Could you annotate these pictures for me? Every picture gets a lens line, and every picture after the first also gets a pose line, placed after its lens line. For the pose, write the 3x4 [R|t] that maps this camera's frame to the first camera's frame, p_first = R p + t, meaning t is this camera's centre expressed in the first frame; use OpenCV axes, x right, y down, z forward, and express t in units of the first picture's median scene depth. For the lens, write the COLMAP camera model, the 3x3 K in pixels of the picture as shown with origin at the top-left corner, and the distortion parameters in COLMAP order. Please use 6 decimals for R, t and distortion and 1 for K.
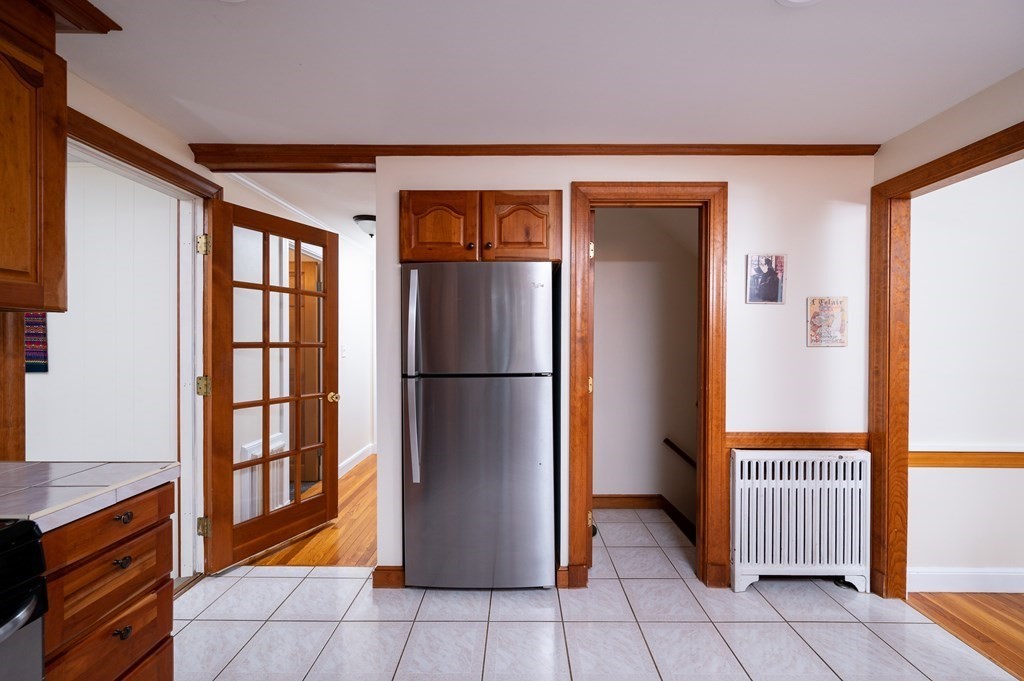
lens RADIAL K [[410.3, 0, 517.1], [0, 410.3, 343.7], [0, 0, 1]] dist [-0.000840, 0.000533]
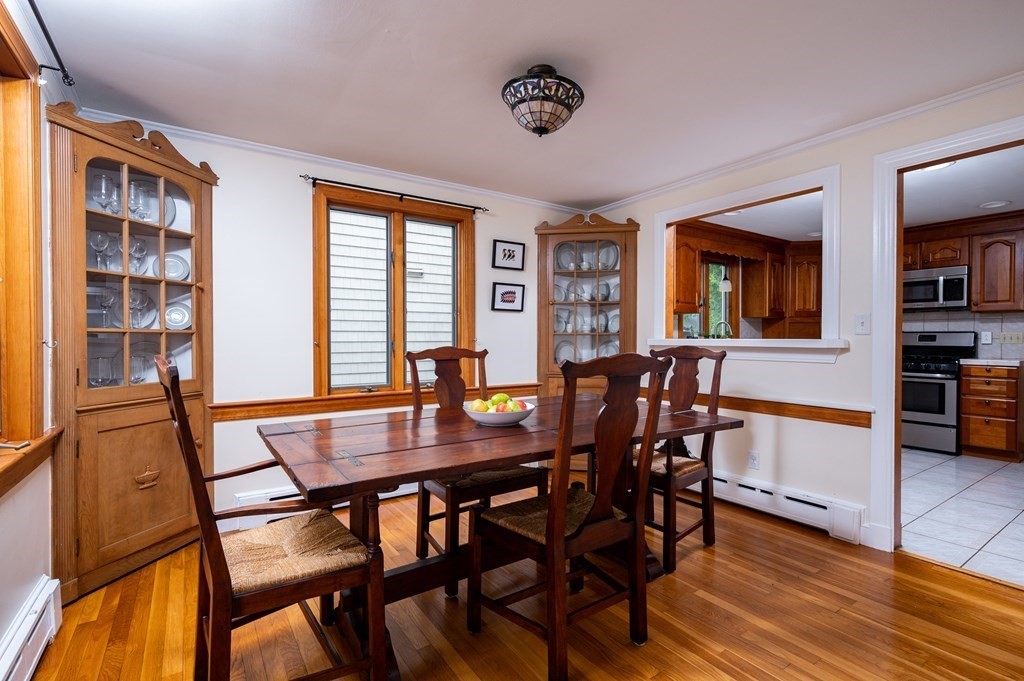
lens RADIAL K [[475.5, 0, 515.9], [0, 475.5, 338.9], [0, 0, 1]] dist [0.003584, 0.000044]
pose [[-0.830933, -0.002458, -0.556368, 2.240180], [-0.007945, 0.999941, 0.007447, 0.077980], [0.556316, 0.010609, -0.830903, 1.028732]]
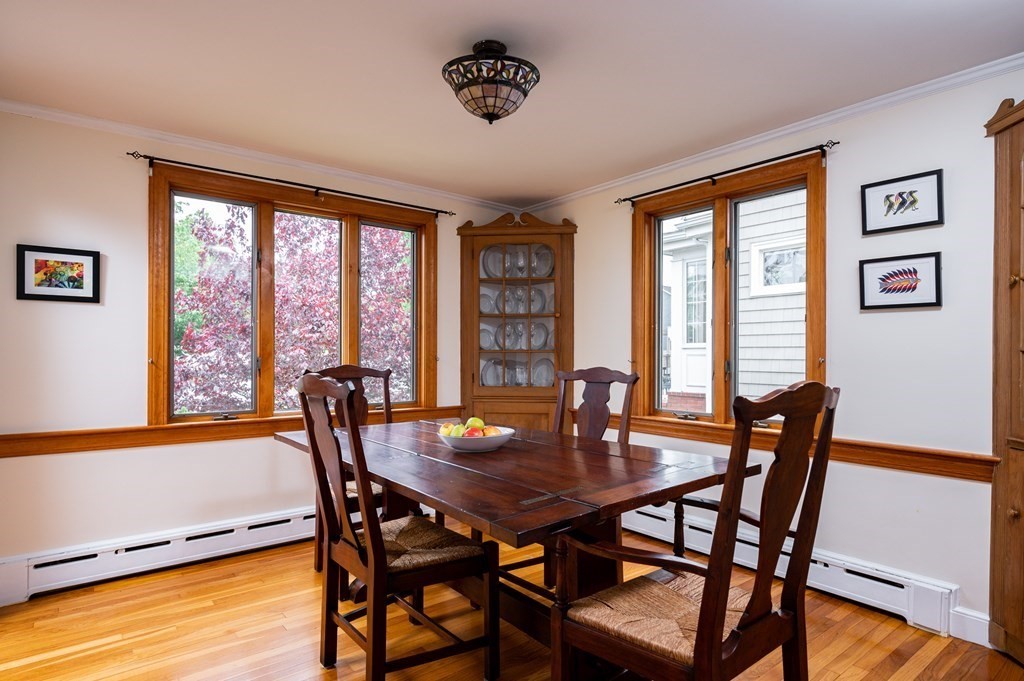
lens RADIAL K [[560.0, 0, 519.1], [0, 560.0, 346.2], [0, 0, 1]] dist [0.005107, -0.002081]
pose [[-0.624446, 0.002724, 0.781063, 0.896535], [-0.002145, 0.999984, -0.005202, 0.071056], [-0.781065, -0.004924, -0.624431, 0.828433]]
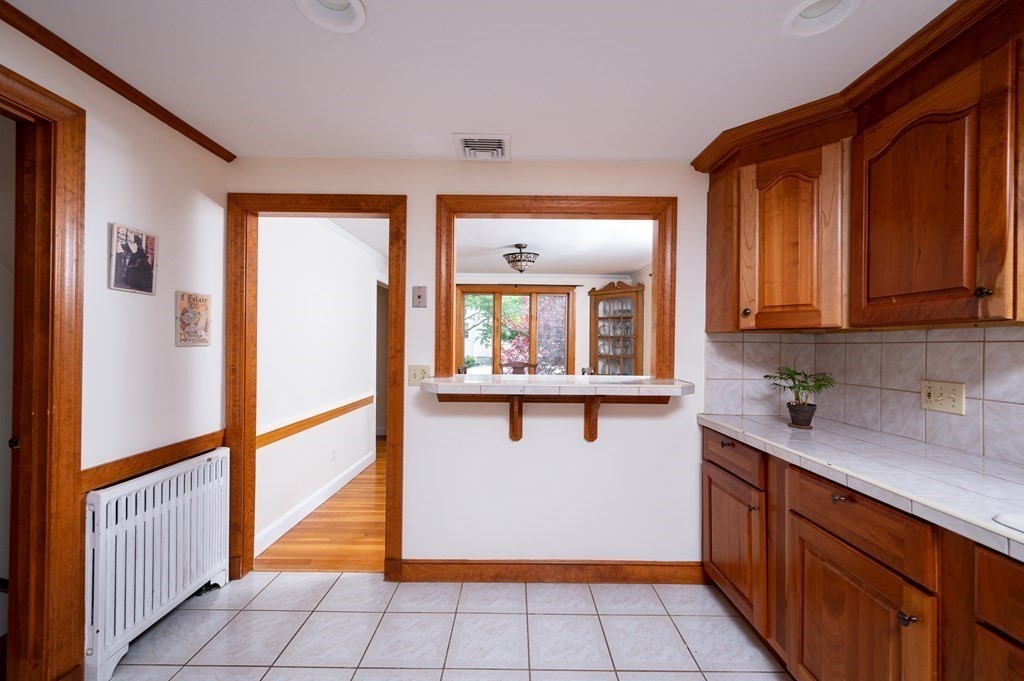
lens RADIAL K [[410.3, 0, 518.5], [0, 410.3, 343.9], [0, 0, 1]] dist [-0.000840, 0.000533]
pose [[-0.000616, -0.002192, 0.999997, -0.182130], [-0.002166, 0.999995, 0.002191, -0.001921], [-0.999997, -0.002164, -0.000620, 0.264978]]
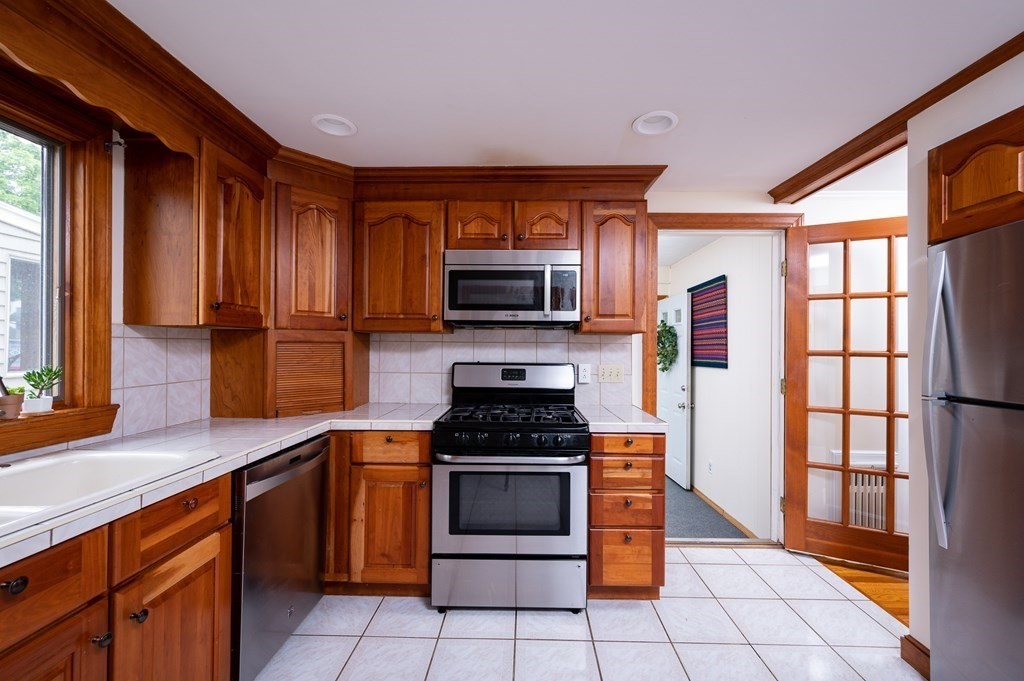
lens RADIAL K [[430.4, 0, 524.2], [0, 430.4, 343.9], [0, 0, 1]] dist [0.000727, -0.000601]
pose [[-0.008729, -0.008573, -0.999925, 0.495093], [-0.014605, 0.999858, -0.008445, -0.000061], [0.999855, 0.014530, -0.008853, 0.255998]]
